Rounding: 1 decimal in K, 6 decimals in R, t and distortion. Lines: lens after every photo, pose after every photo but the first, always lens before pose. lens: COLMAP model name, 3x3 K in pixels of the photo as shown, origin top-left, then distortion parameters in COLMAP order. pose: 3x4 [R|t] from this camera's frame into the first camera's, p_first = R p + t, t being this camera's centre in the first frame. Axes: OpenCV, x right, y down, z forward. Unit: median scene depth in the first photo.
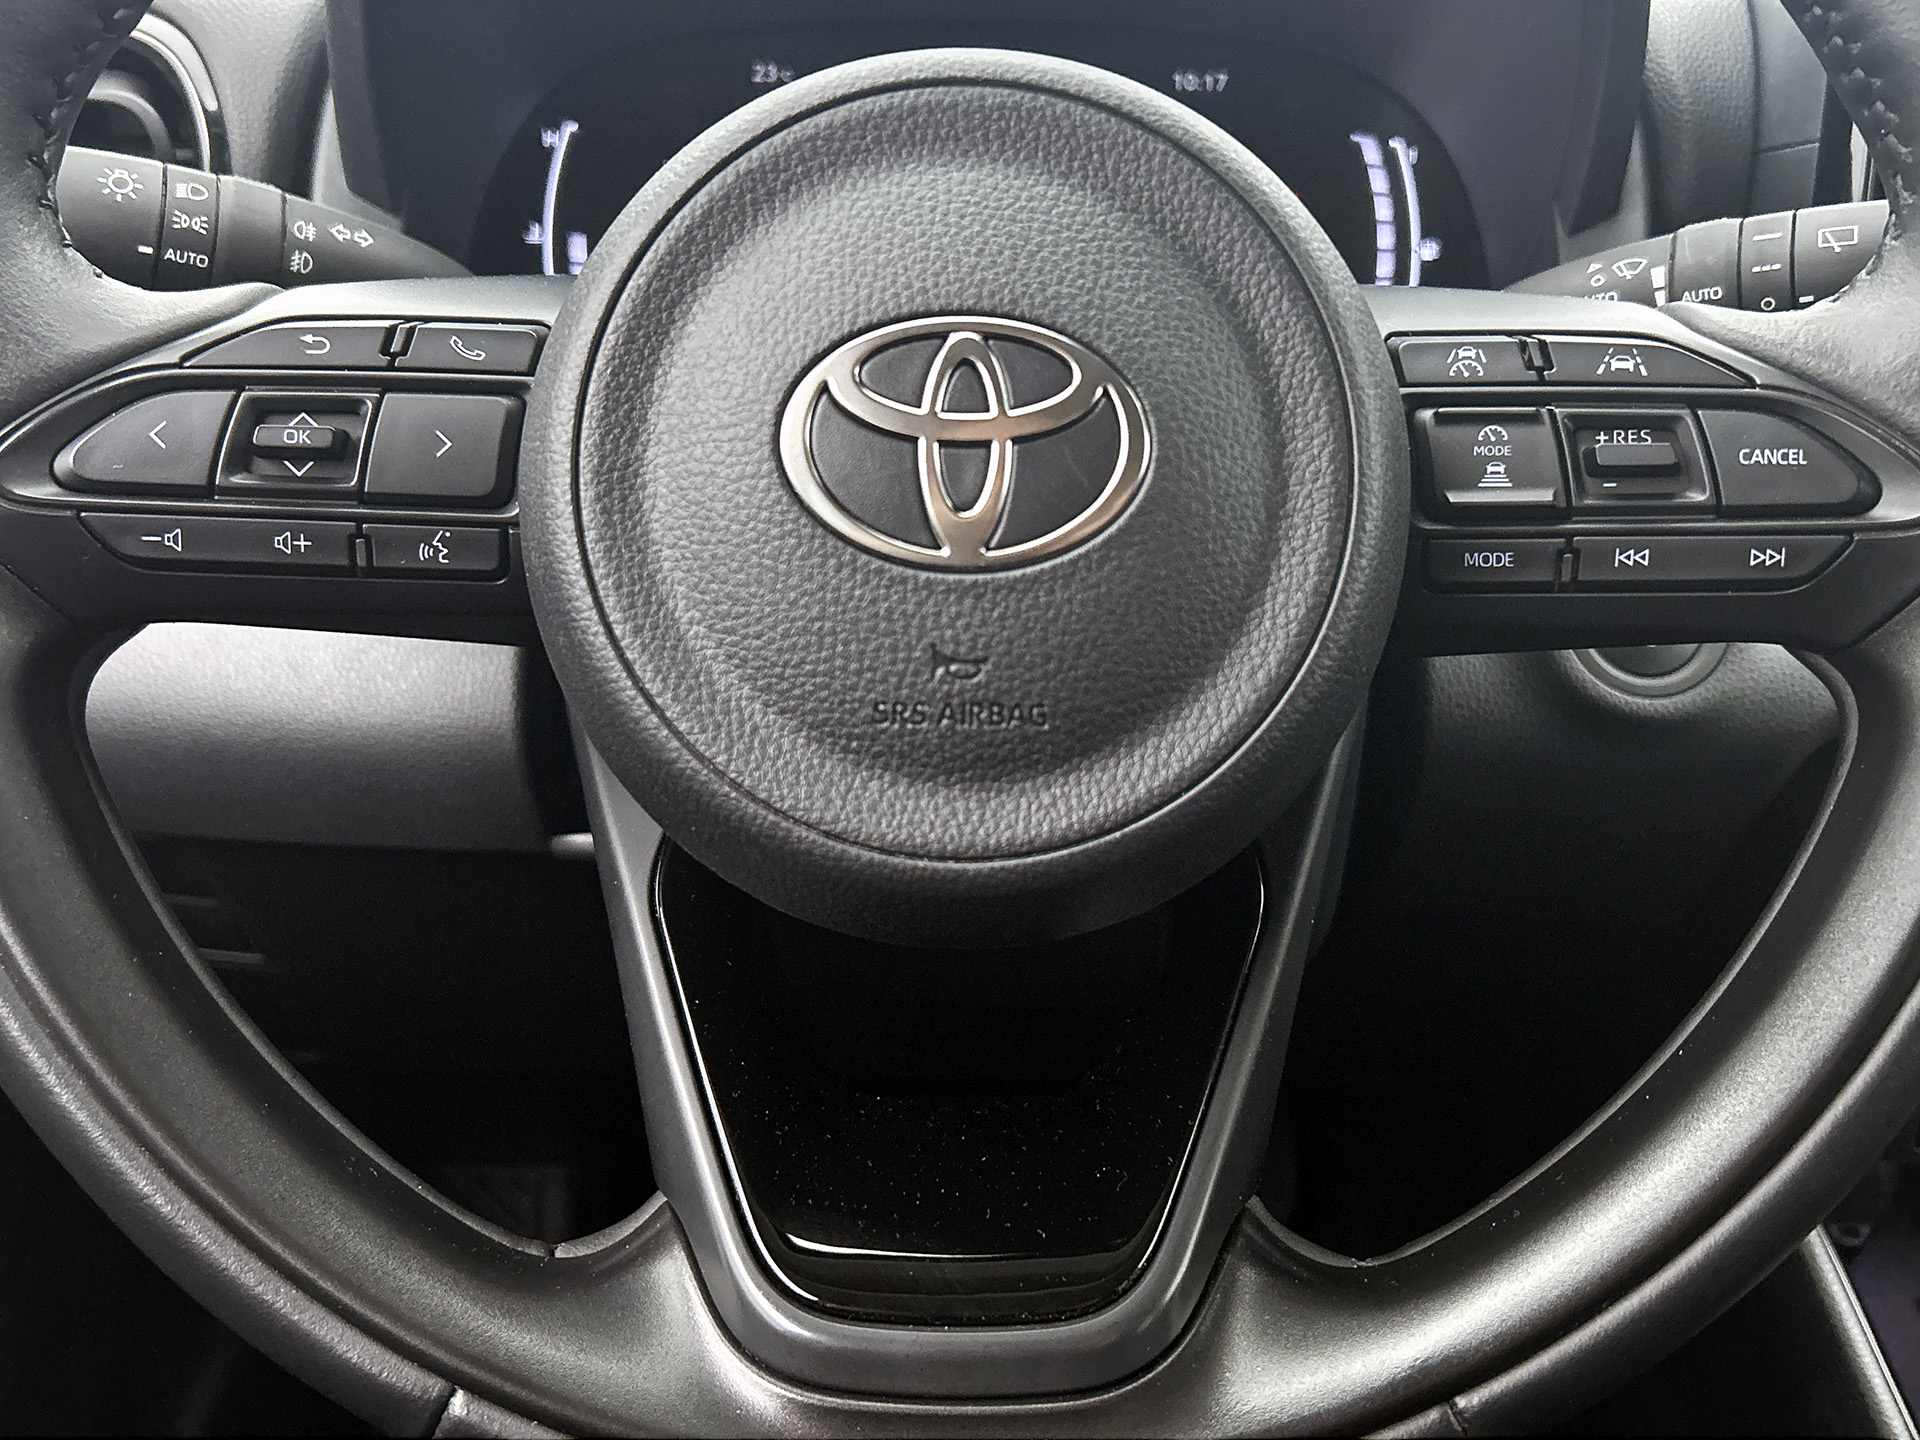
lens RADIAL K [[1746.0, 0, 959.2], [0, 1746.0, 713.8], [0, 0, 1]] dist [0.047101, 0.015217]
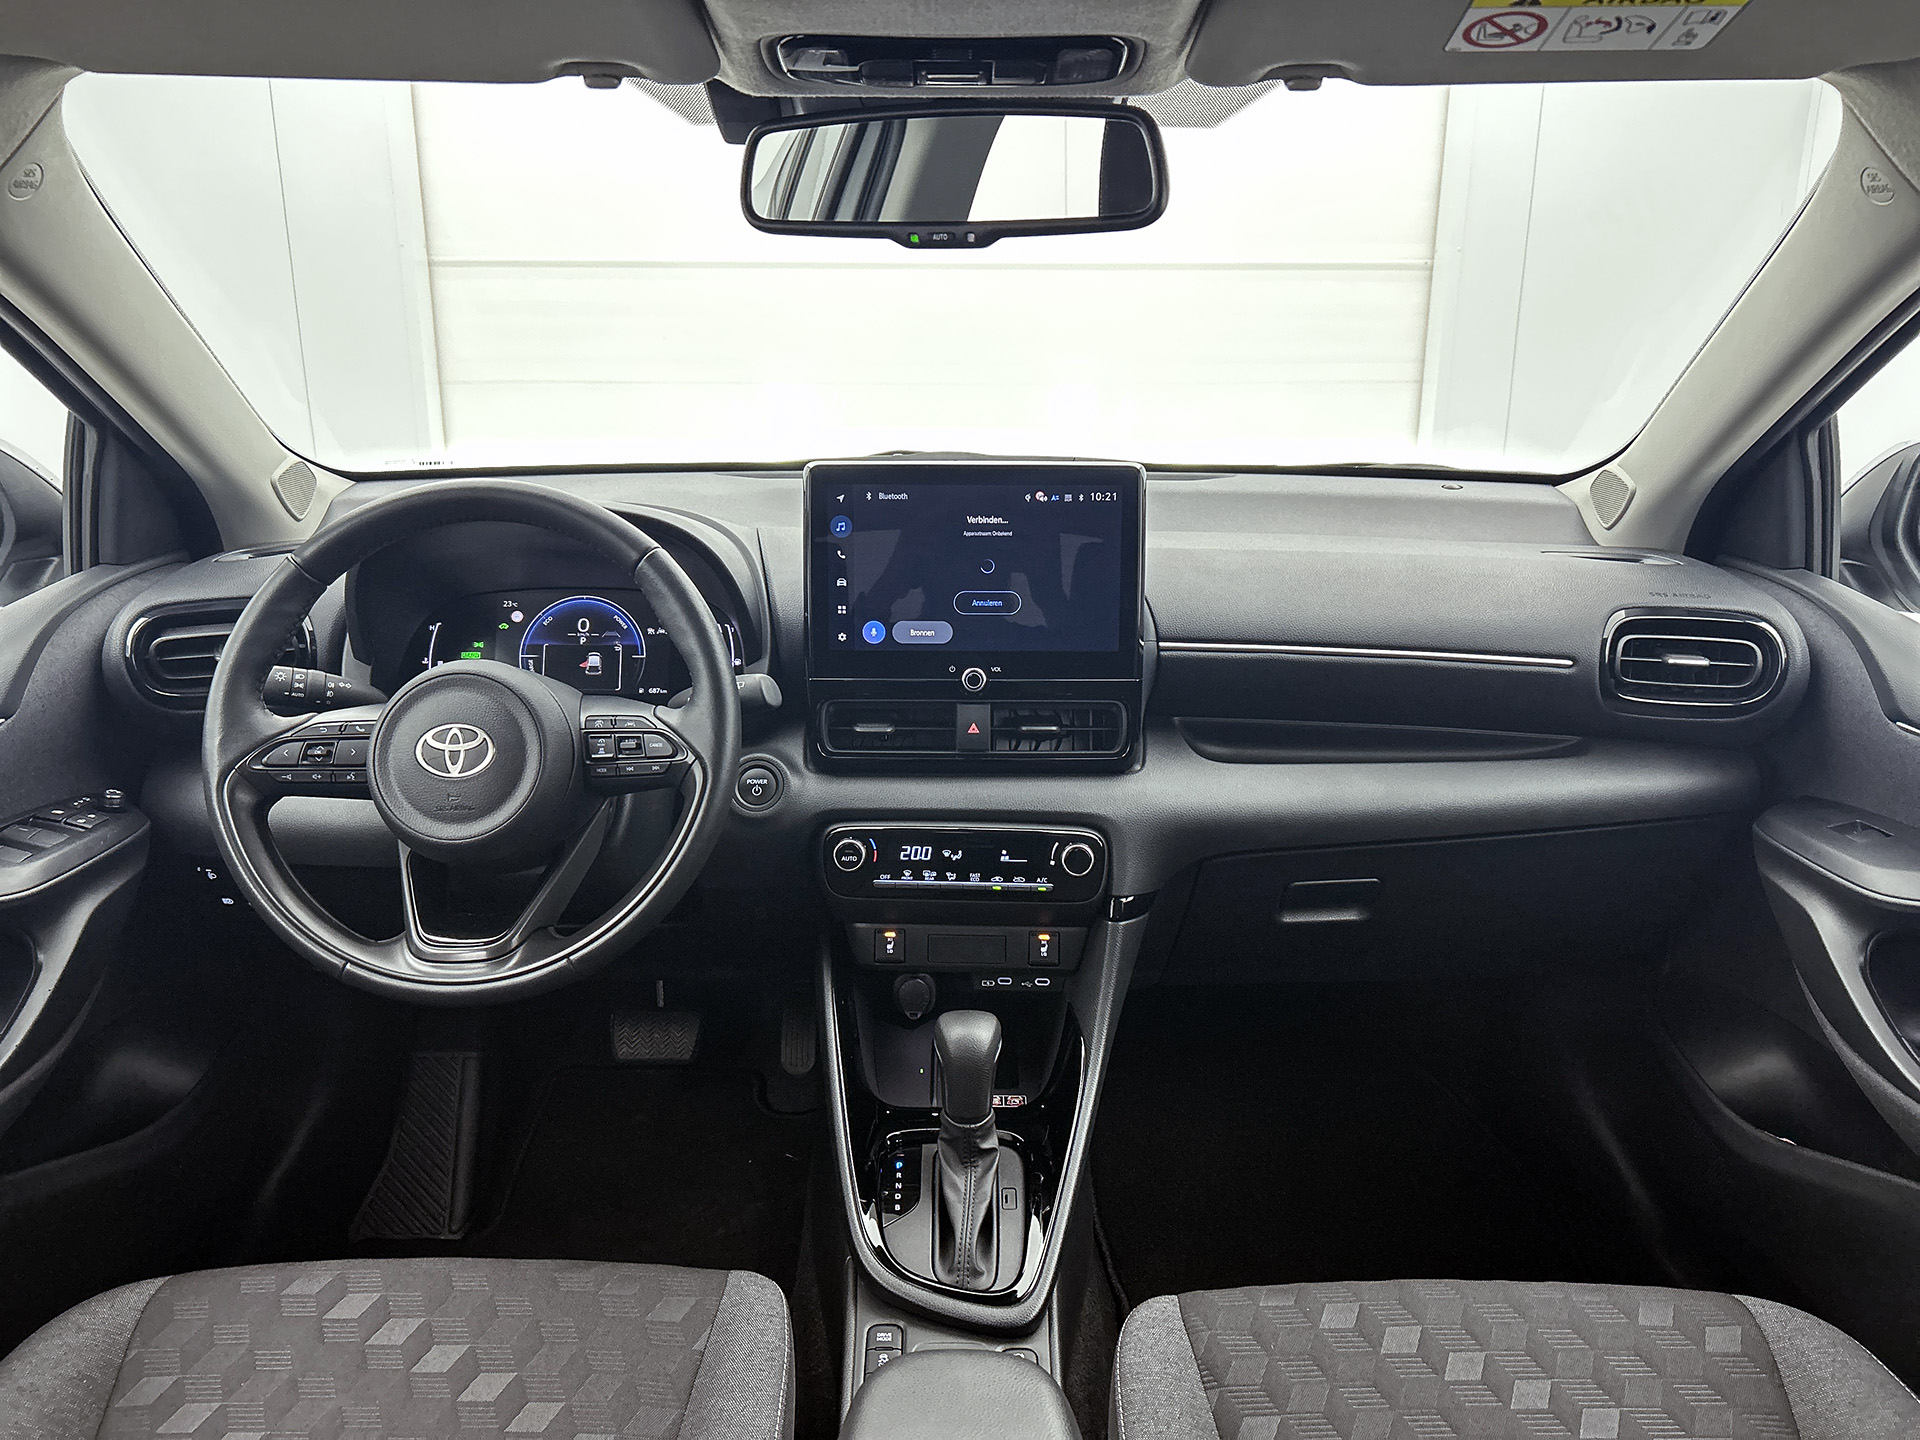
lens RADIAL K [[1400.0, 0, 959.0], [0, 1400.0, 708.7], [0, 0, 1]] dist [0.007920, -0.024146]
pose [[0.999318, -0.033579, 0.015357, 1.119639], [0.035218, 0.991760, -0.123170, 0.210633], [-0.011095, 0.123627, 0.992267, -2.384266]]
